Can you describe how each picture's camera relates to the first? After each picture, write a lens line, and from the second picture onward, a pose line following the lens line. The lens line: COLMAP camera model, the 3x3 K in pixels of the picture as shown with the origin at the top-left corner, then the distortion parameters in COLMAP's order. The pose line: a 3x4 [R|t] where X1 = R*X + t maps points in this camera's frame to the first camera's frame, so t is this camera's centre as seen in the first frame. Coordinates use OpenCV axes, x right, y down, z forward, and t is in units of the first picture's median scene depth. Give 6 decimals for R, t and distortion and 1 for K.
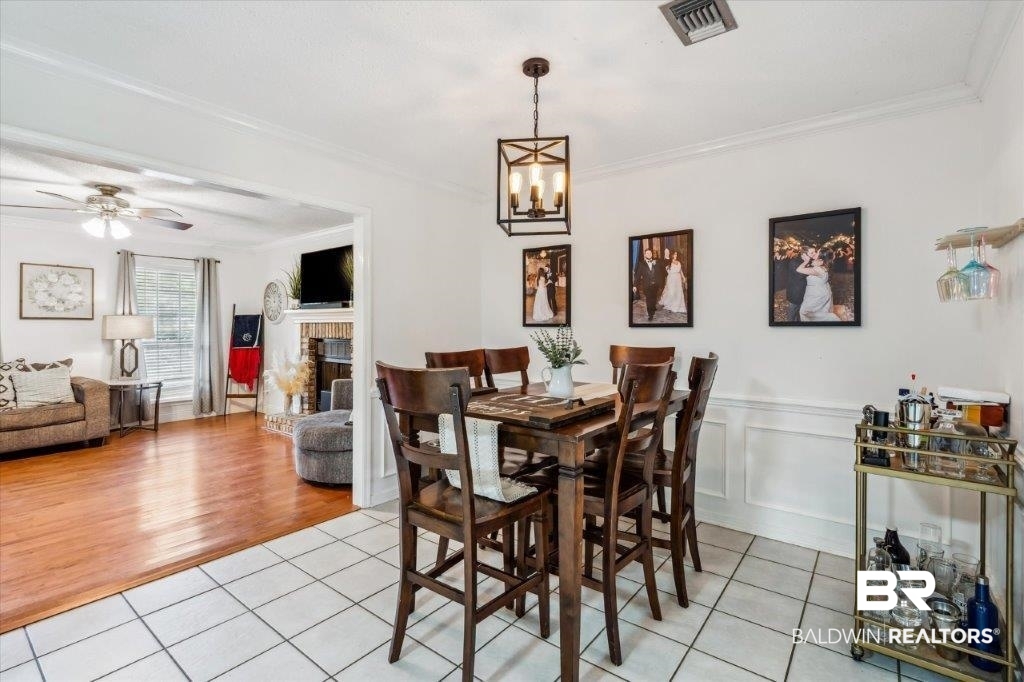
lens RADIAL K [[476.7, 0, 508.0], [0, 476.7, 336.2], [0, 0, 1]] dist [0.000680, -0.000601]
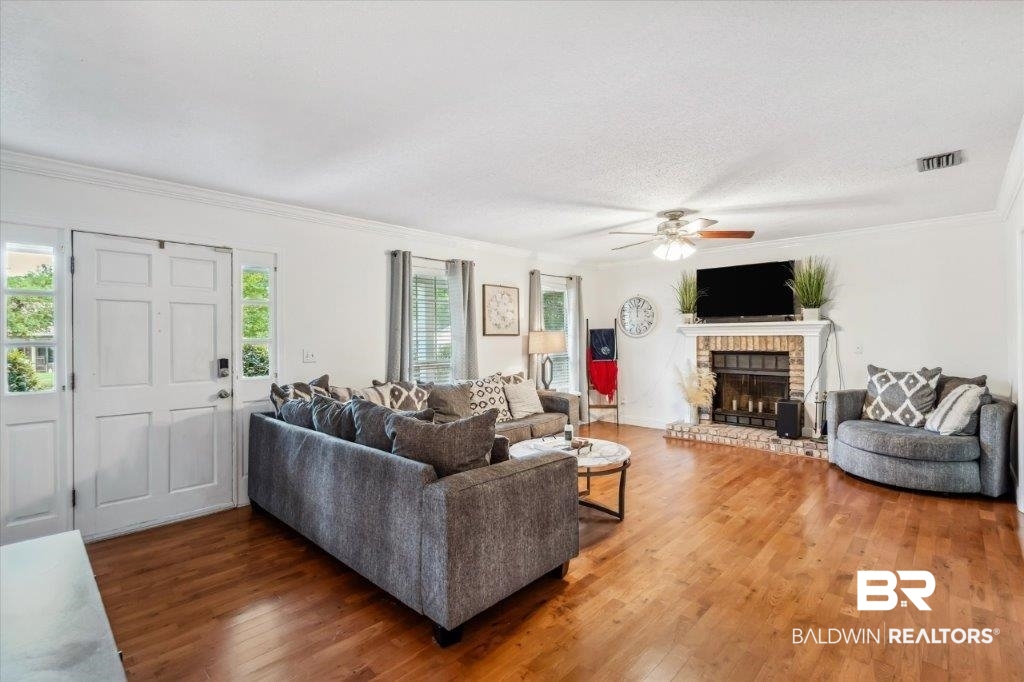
lens RADIAL K [[476.7, 0, 508.0], [0, 476.7, 336.2], [0, 0, 1]] dist [0.000680, -0.000601]
pose [[0.995107, -0.011447, -0.098138, -0.773377], [0.009360, 0.999721, -0.021697, -0.009655], [0.098359, 0.020672, 0.994936, -0.074209]]
